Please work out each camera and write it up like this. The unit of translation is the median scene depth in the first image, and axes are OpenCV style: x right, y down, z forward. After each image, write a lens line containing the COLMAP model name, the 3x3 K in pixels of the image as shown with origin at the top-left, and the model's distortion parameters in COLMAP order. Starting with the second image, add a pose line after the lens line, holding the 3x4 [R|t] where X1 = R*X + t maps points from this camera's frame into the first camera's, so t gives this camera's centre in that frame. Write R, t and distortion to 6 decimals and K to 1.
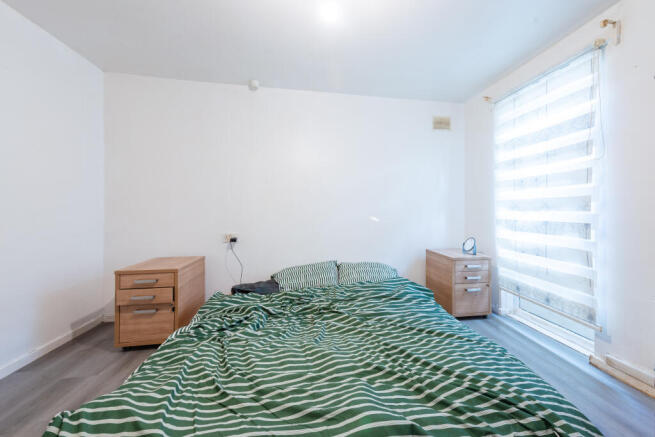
lens RADIAL K [[269.9, 0, 324.2], [0, 269.9, 215.9], [0, 0, 1]] dist [0.008255, -0.003833]
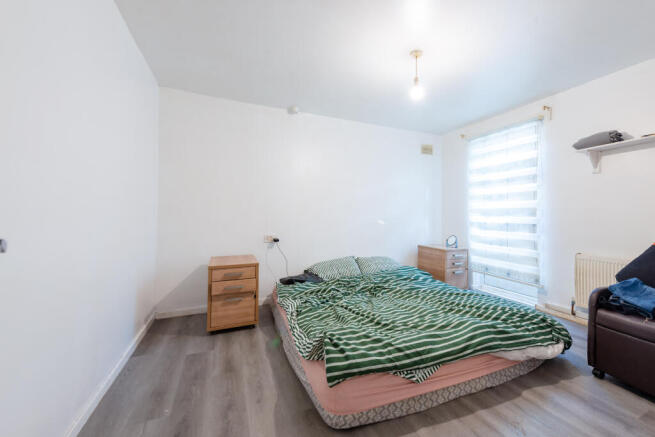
lens RADIAL K [[269.9, 0, 331.0], [0, 269.9, 217.0], [0, 0, 1]] dist [0.008255, -0.003833]
pose [[0.972625, 0.002522, 0.232365, -0.515354], [0.000022, 0.999940, -0.010945, 0.002134], [-0.232378, 0.010650, 0.972567, -0.266373]]
